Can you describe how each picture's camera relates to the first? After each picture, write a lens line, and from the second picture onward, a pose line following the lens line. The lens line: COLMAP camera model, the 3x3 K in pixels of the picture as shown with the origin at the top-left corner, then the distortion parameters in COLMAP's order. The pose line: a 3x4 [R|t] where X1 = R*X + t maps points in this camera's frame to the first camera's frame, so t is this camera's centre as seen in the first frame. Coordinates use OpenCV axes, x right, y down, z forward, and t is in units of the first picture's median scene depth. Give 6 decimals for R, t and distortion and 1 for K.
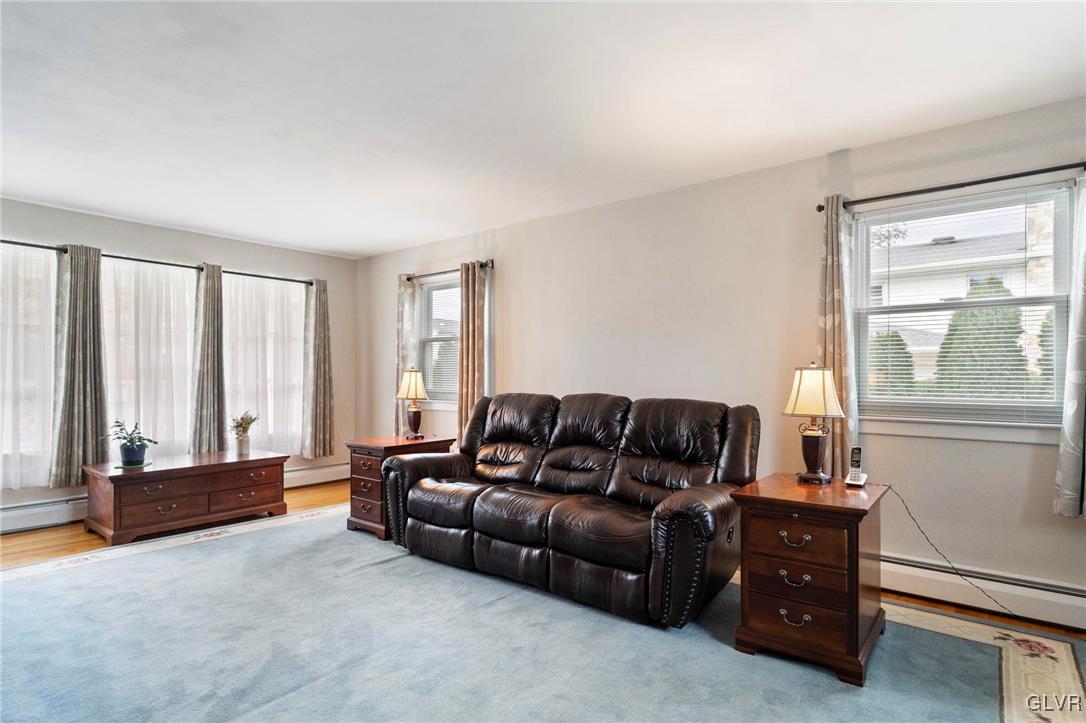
lens RADIAL K [[563.0, 0, 547.9], [0, 563.0, 384.2], [0, 0, 1]] dist [-0.001032, -0.000360]
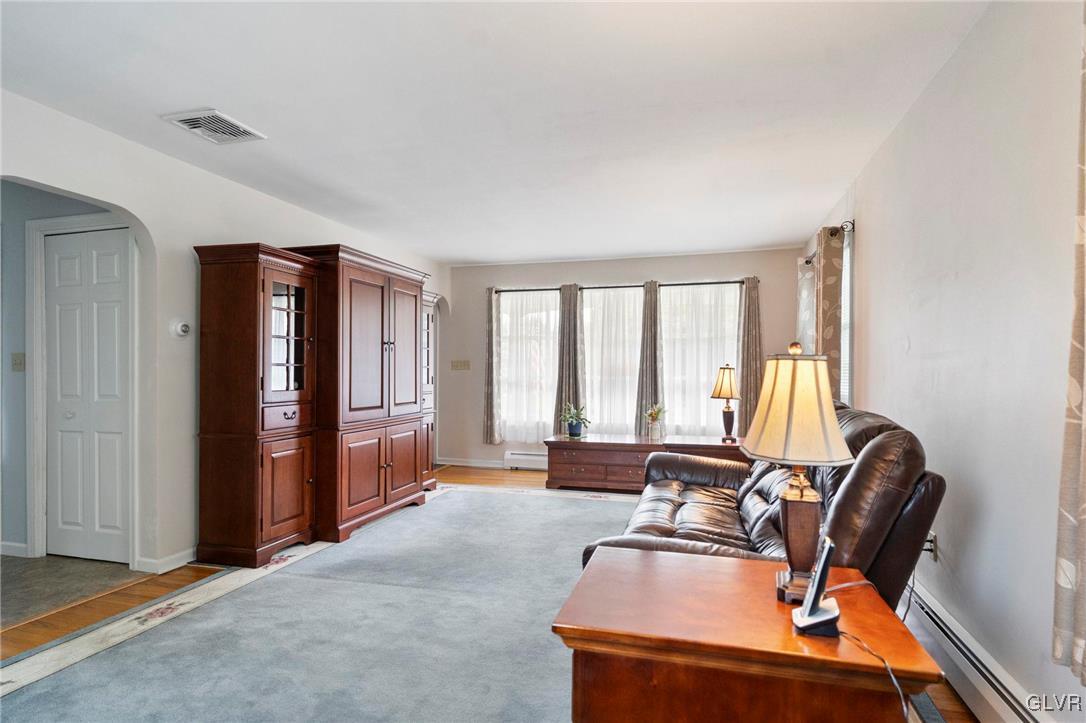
lens RADIAL K [[563.0, 0, 547.9], [0, 563.0, 384.2], [0, 0, 1]] dist [-0.001032, -0.000360]
pose [[0.405499, 0.018135, -0.913916, 0.456008], [-0.014751, 0.999803, 0.013294, -0.003438], [0.913976, 0.008090, 0.405687, 0.328810]]
